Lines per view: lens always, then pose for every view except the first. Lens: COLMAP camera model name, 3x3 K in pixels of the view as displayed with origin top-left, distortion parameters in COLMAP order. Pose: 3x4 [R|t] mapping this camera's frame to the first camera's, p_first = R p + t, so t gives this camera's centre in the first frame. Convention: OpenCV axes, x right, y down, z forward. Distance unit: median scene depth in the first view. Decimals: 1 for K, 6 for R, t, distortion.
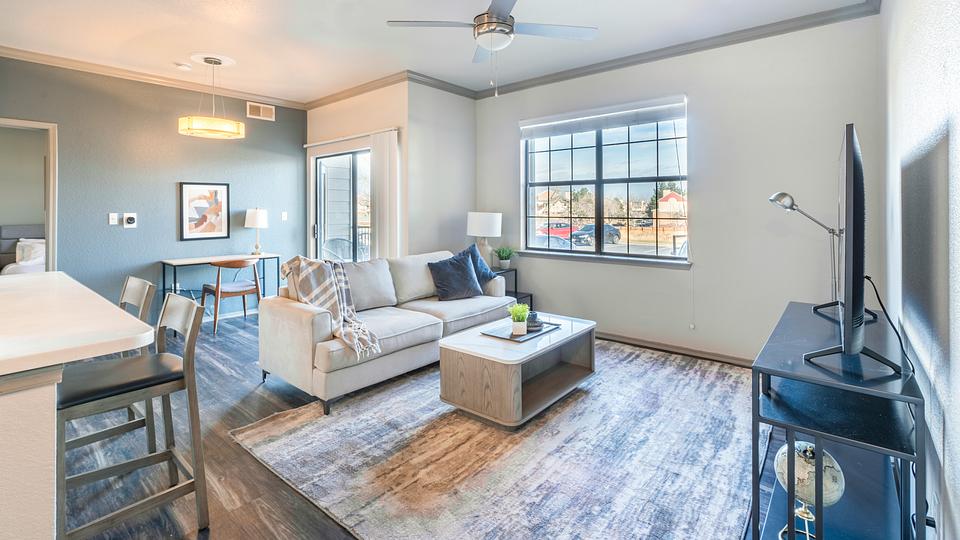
lens RADIAL K [[437.8, 0, 478.9], [0, 437.8, 208.6], [0, 0, 1]] dist [-0.002016, -0.000119]
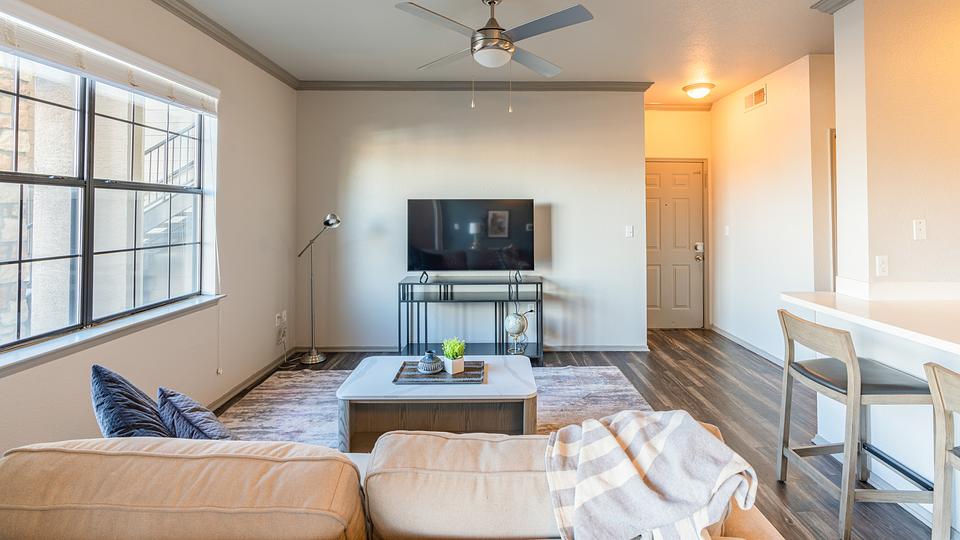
lens RADIAL K [[448.0, 0, 497.6], [0, 448.0, 202.1], [0, 0, 1]] dist [-0.003854, 0.000094]
pose [[-0.652885, 0.018215, 0.757238, -3.298679], [0.002040, 0.999749, -0.022290, -0.202555], [-0.757454, -0.013008, -0.652759, 7.584511]]
